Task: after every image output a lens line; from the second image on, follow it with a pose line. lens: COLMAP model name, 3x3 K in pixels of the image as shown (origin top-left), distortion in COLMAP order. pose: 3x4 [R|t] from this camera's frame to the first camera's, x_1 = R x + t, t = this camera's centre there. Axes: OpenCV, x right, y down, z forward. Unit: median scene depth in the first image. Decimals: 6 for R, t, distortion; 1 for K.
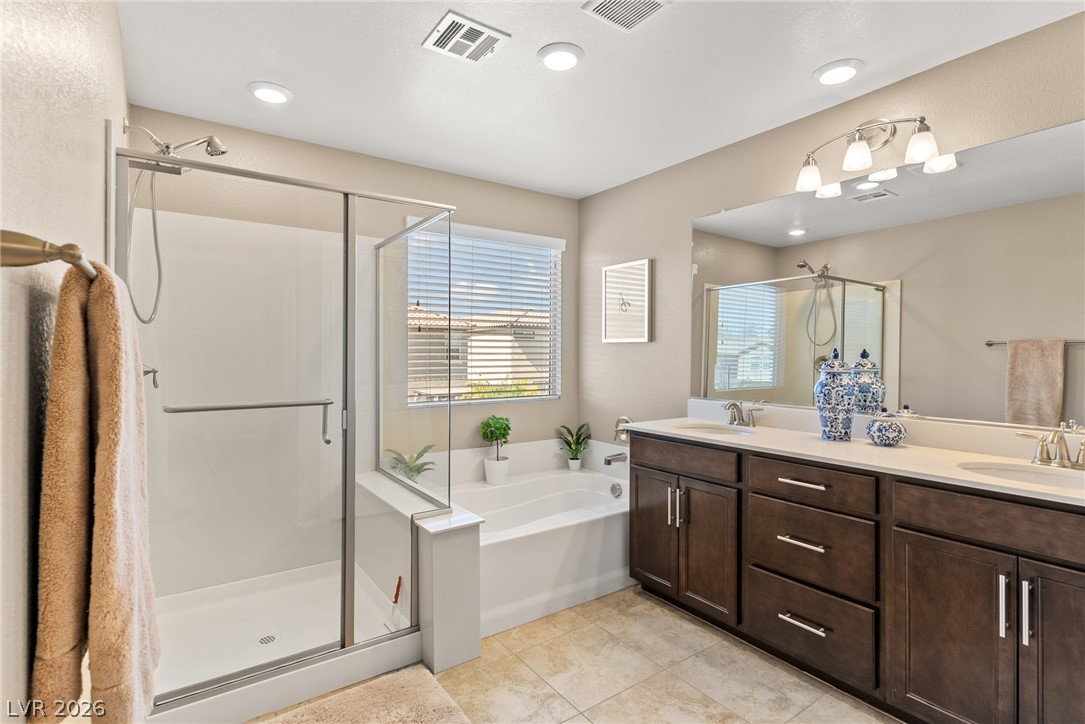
lens RADIAL K [[530.4, 0, 547.3], [0, 530.4, 359.4], [0, 0, 1]] dist [0.011626, 0.000674]
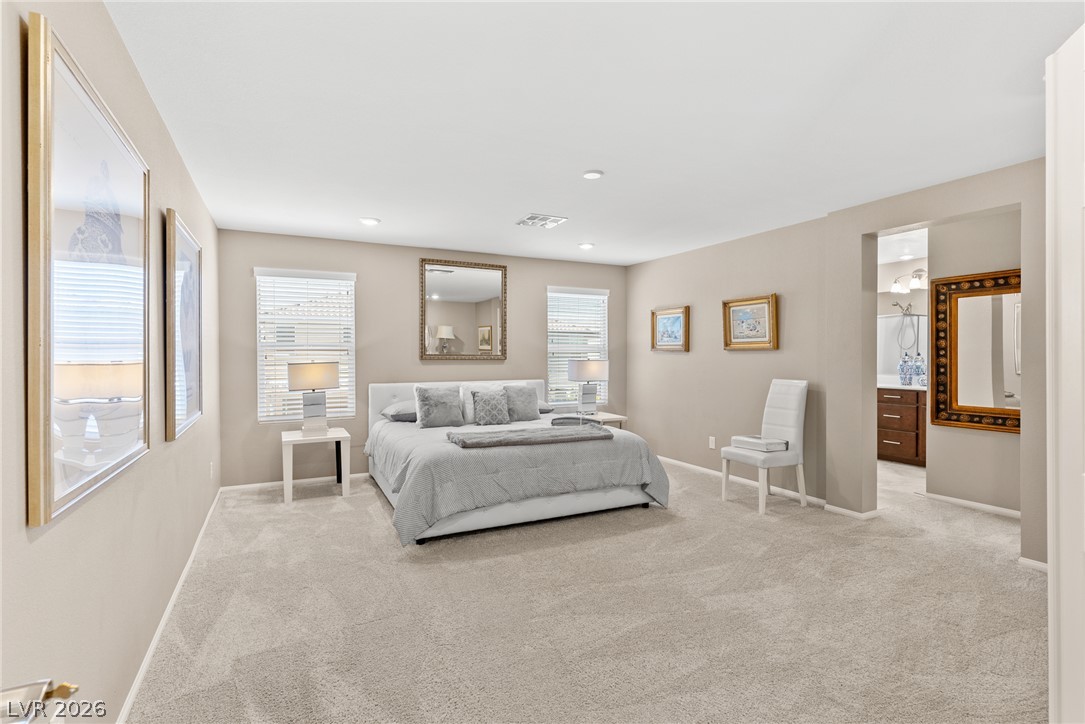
lens RADIAL K [[530.4, 0, 539.1], [0, 530.4, 356.7], [0, 0, 1]] dist [0.011626, 0.000674]
pose [[0.988733, 0.002323, -0.149671, -0.891550], [-0.001860, 0.999993, 0.003238, -0.002661], [0.149677, -0.002923, 0.988731, -1.944552]]
